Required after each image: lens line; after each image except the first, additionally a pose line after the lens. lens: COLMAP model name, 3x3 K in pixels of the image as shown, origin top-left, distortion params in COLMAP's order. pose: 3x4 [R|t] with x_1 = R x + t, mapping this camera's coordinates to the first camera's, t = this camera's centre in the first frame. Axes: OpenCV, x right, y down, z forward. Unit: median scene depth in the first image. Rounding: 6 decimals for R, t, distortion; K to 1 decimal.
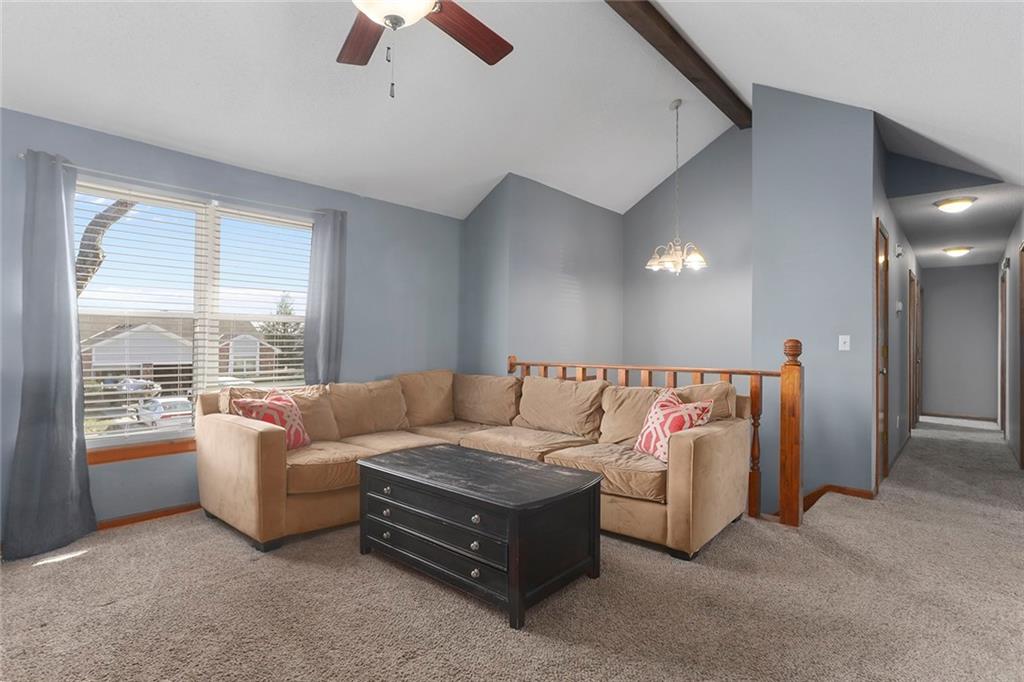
lens RADIAL K [[513.9, 0, 511.0], [0, 513.9, 345.1], [0, 0, 1]] dist [-0.039090, 0.029314]
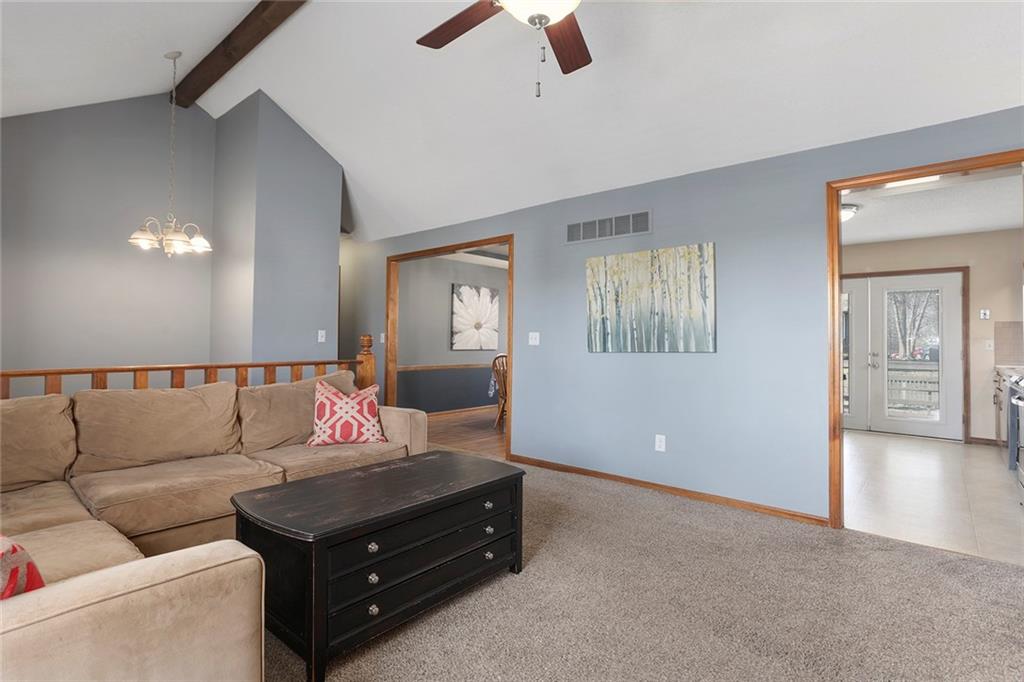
lens RADIAL K [[503.0, 0, 505.4], [0, 503.0, 337.8], [0, 0, 1]] dist [-0.001268, 0.000192]
pose [[-0.005395, -0.004368, 0.999976, -0.767163], [-0.002695, 0.999987, 0.004353, -0.009270], [-0.999982, -0.002671, -0.005406, 0.670161]]
